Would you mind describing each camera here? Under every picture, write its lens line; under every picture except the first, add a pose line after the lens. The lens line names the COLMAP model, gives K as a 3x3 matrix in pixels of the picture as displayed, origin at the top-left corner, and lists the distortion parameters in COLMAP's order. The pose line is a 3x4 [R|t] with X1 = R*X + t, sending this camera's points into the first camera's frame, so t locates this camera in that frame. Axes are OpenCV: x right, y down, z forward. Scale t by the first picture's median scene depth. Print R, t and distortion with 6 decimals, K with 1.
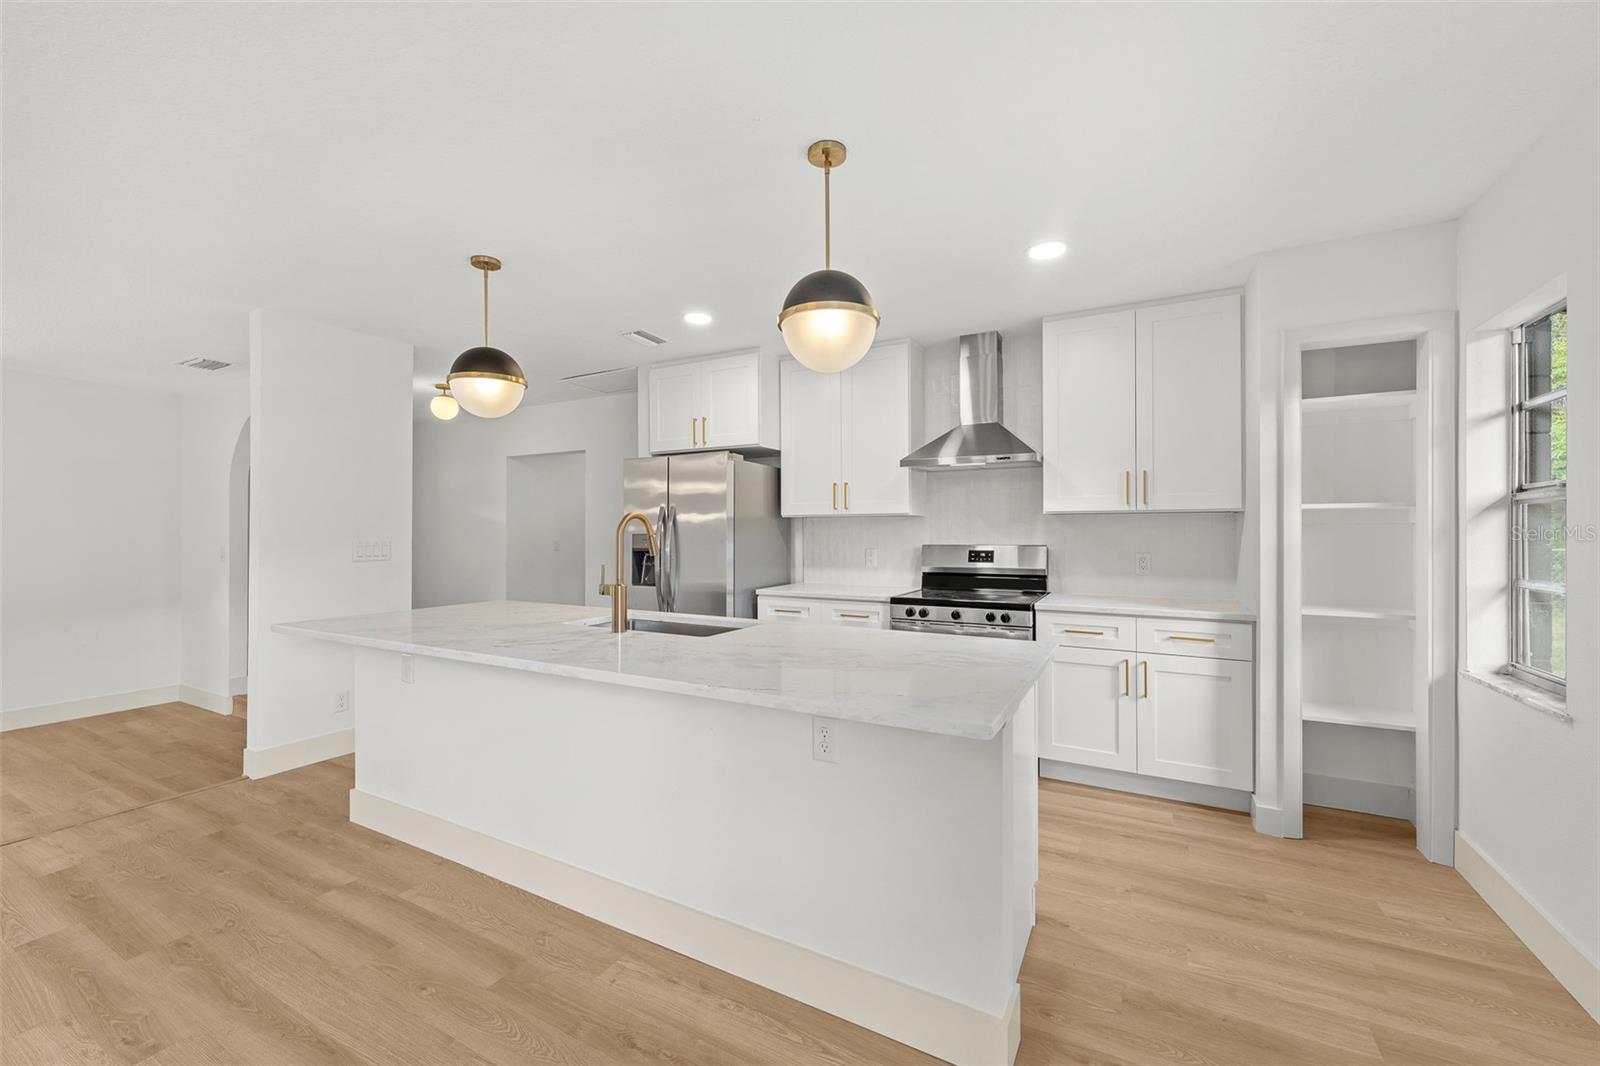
lens RADIAL K [[628.4, 0, 795.1], [0, 628.4, 527.5], [0, 0, 1]] dist [0.000249, -0.000334]
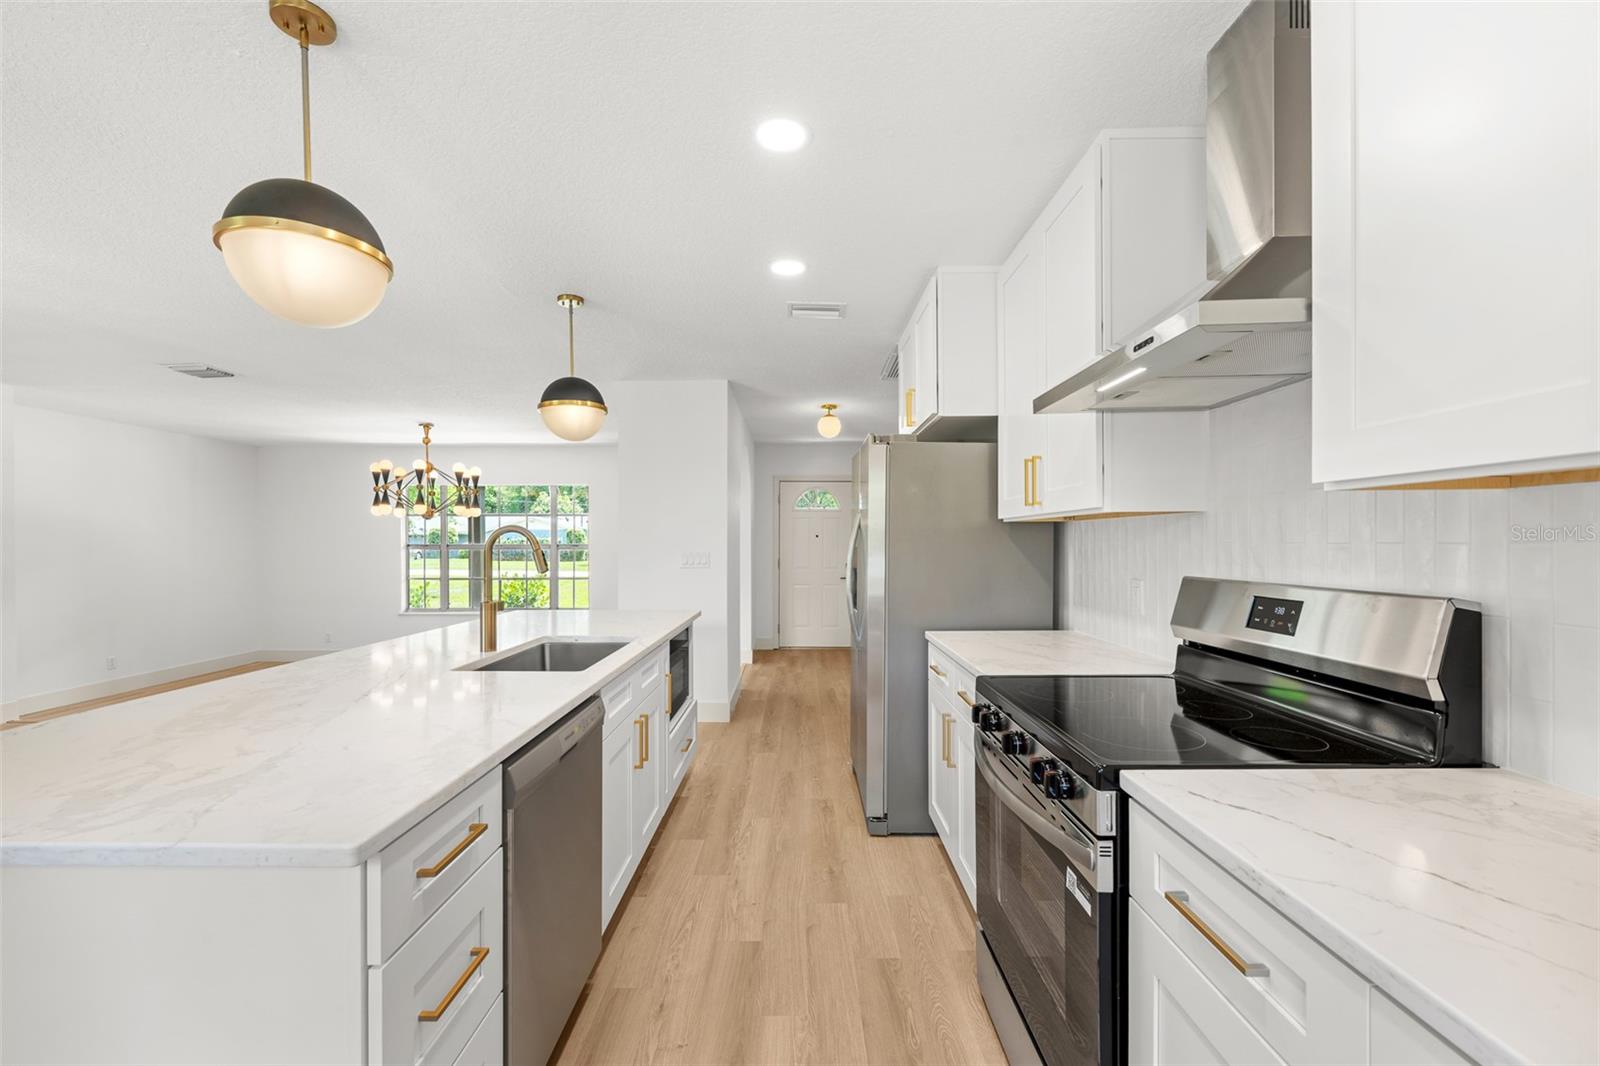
lens RADIAL K [[644.2, 0, 803.3], [0, 644.2, 542.4], [0, 0, 1]] dist [-0.001092, -0.000225]
pose [[0.468430, 0.000135, -0.883501, 0.502225], [0.012773, 0.999894, 0.006925, -0.002690], [0.883408, -0.014529, 0.468379, 0.582404]]
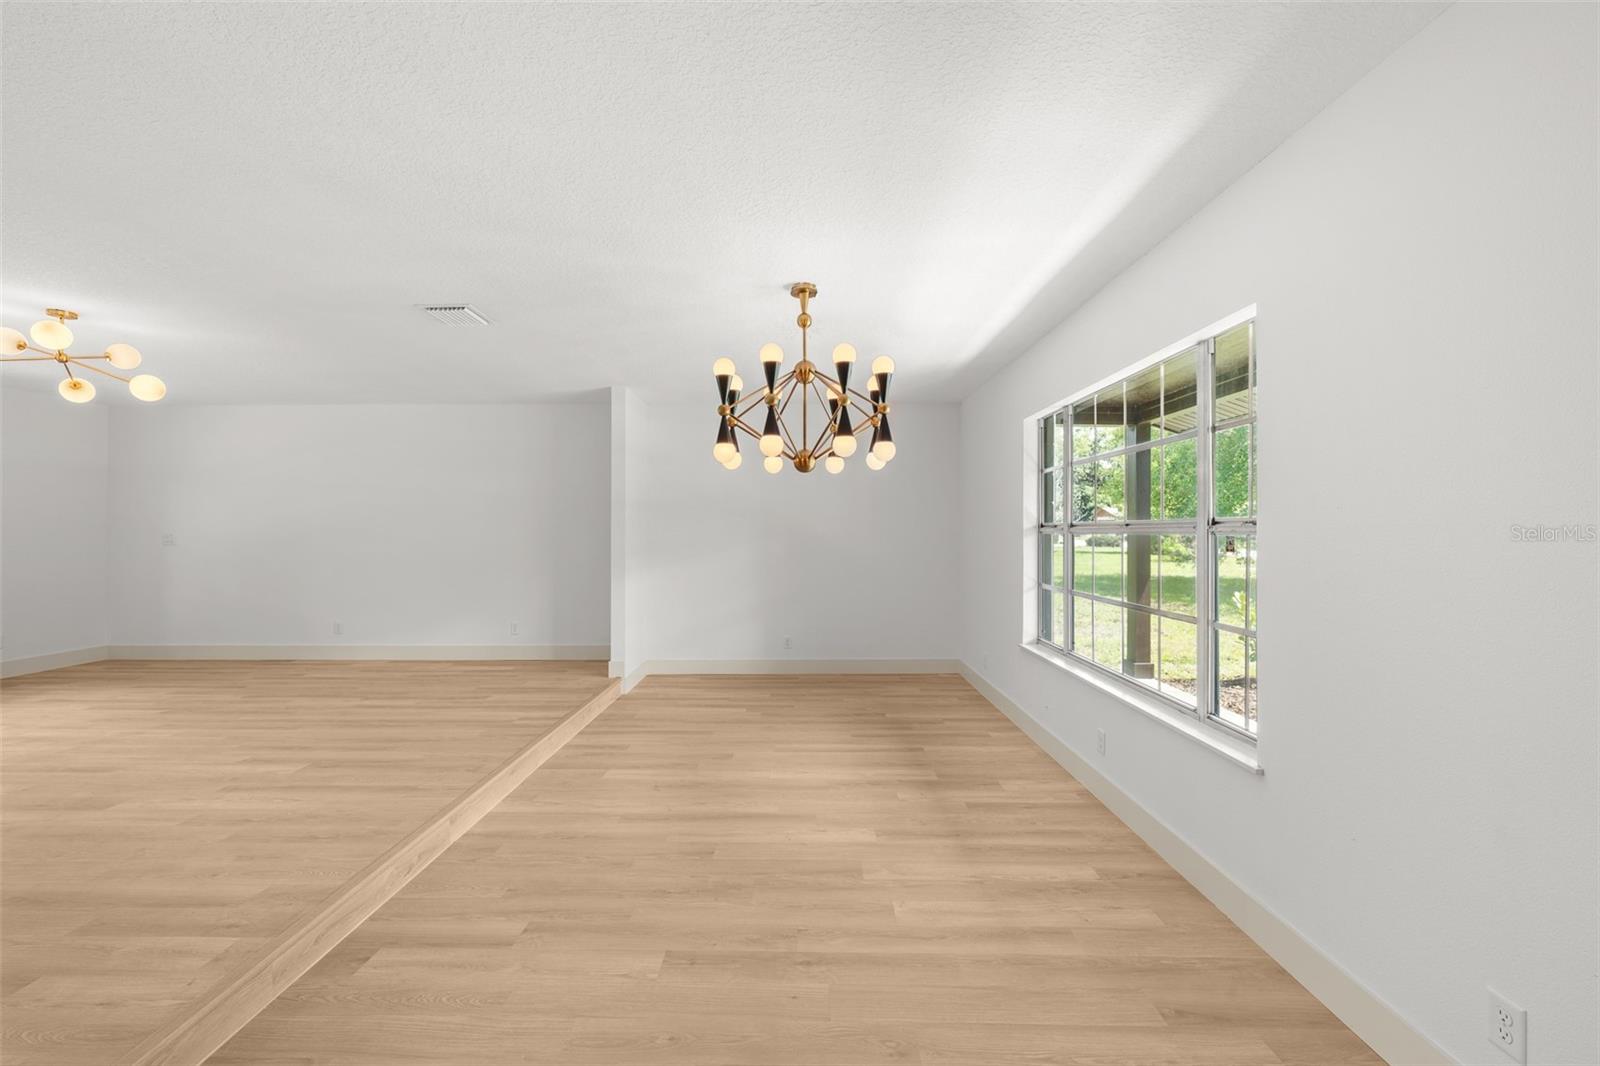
lens RADIAL K [[638.7, 0, 798.9], [0, 638.7, 538.8], [0, 0, 1]] dist [0.000570, -0.000088]
pose [[-0.889560, 0.001713, -0.456816, -0.963487], [0.001752, 0.999998, 0.000338, 0.023979], [0.456816, -0.000500, -0.889561, 1.231400]]
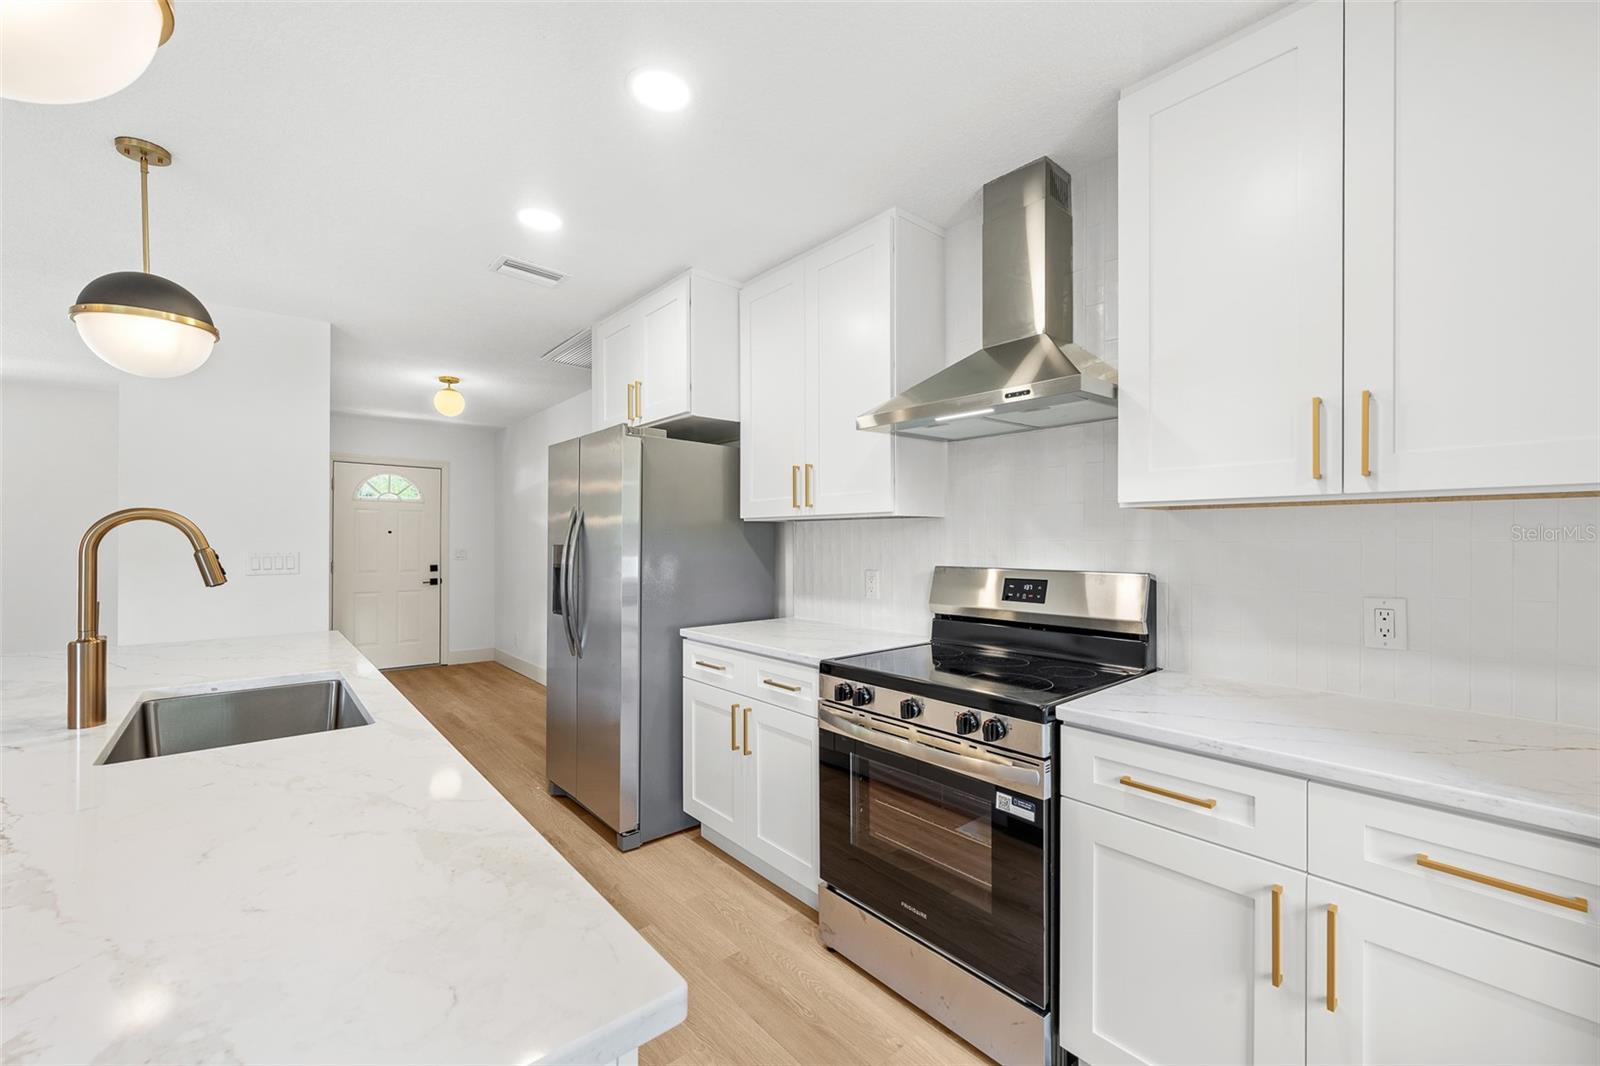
lens RADIAL K [[638.7, 0, 798.9], [0, 638.7, 538.8], [0, 0, 1]] dist [0.000570, -0.000088]
pose [[0.931659, 0.000955, -0.363334, 0.315544], [0.001970, 0.999969, 0.007680, -0.002394], [0.363329, -0.007871, 0.931627, 0.426089]]
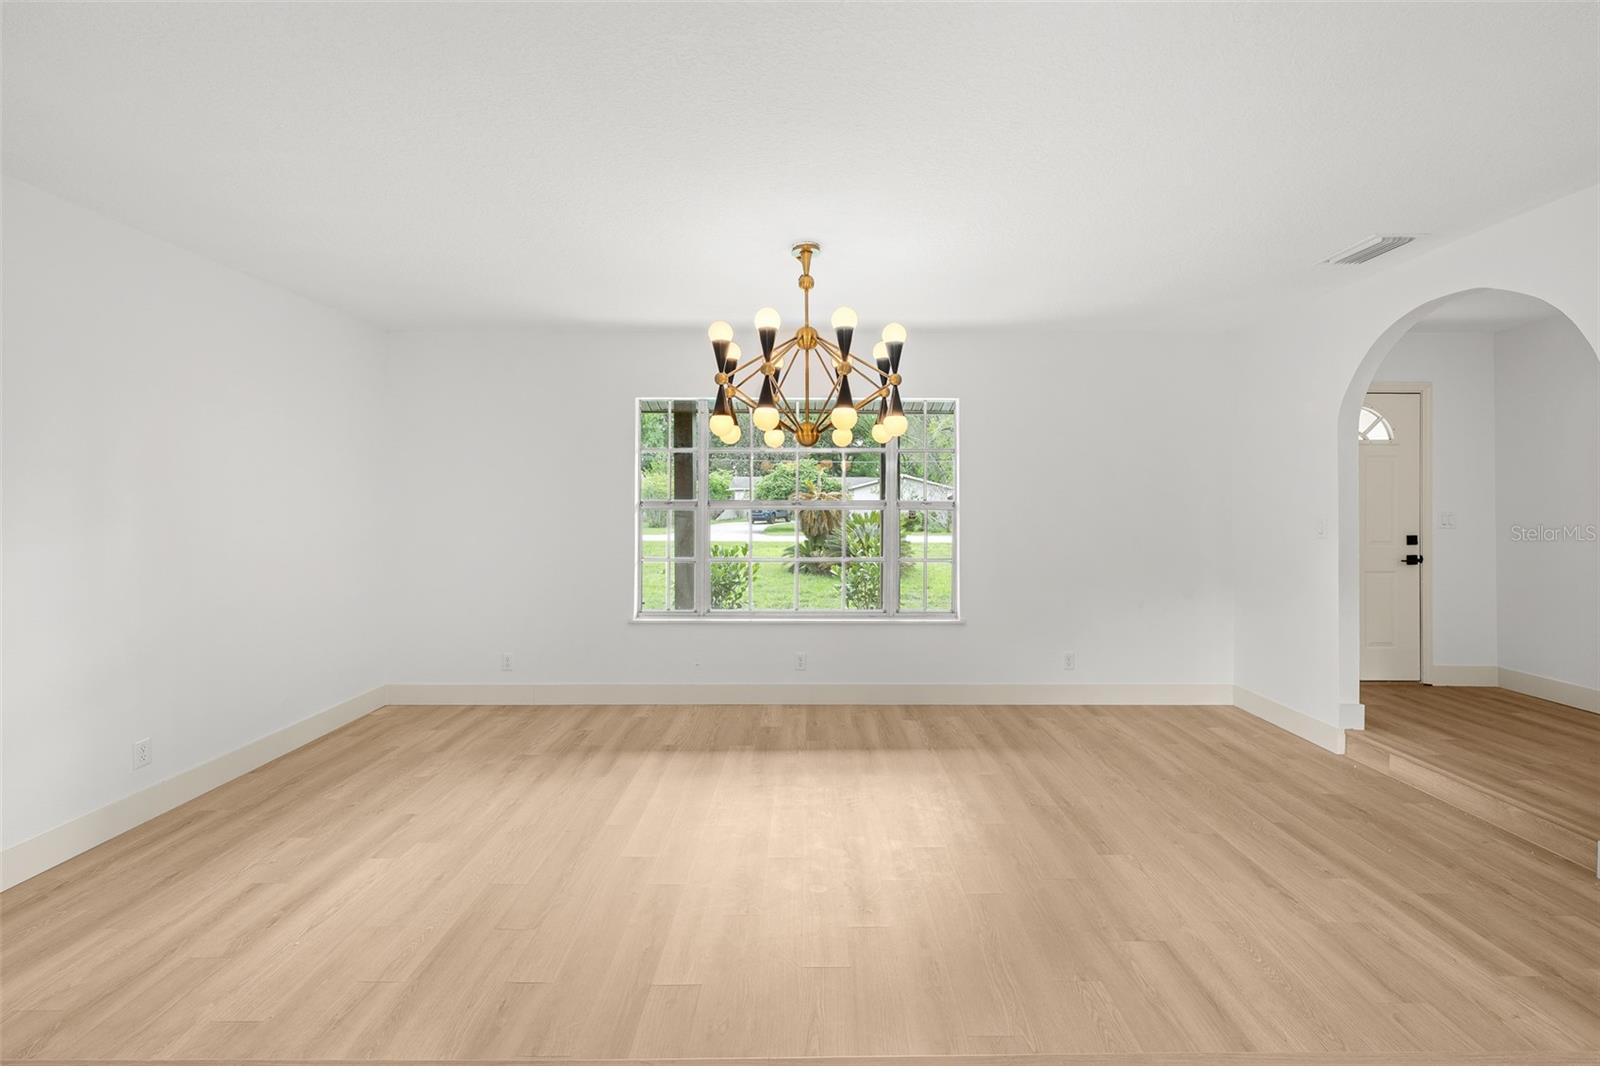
lens RADIAL K [[657.4, 0, 806.2], [0, 657.4, 502.2], [0, 0, 1]] dist [0.001945, 0.000113]
pose [[0.466660, -0.000544, -0.884436, -0.656016], [0.010738, 0.999930, 0.005050, 0.001048], [0.884371, -0.011854, 0.466633, 0.144240]]
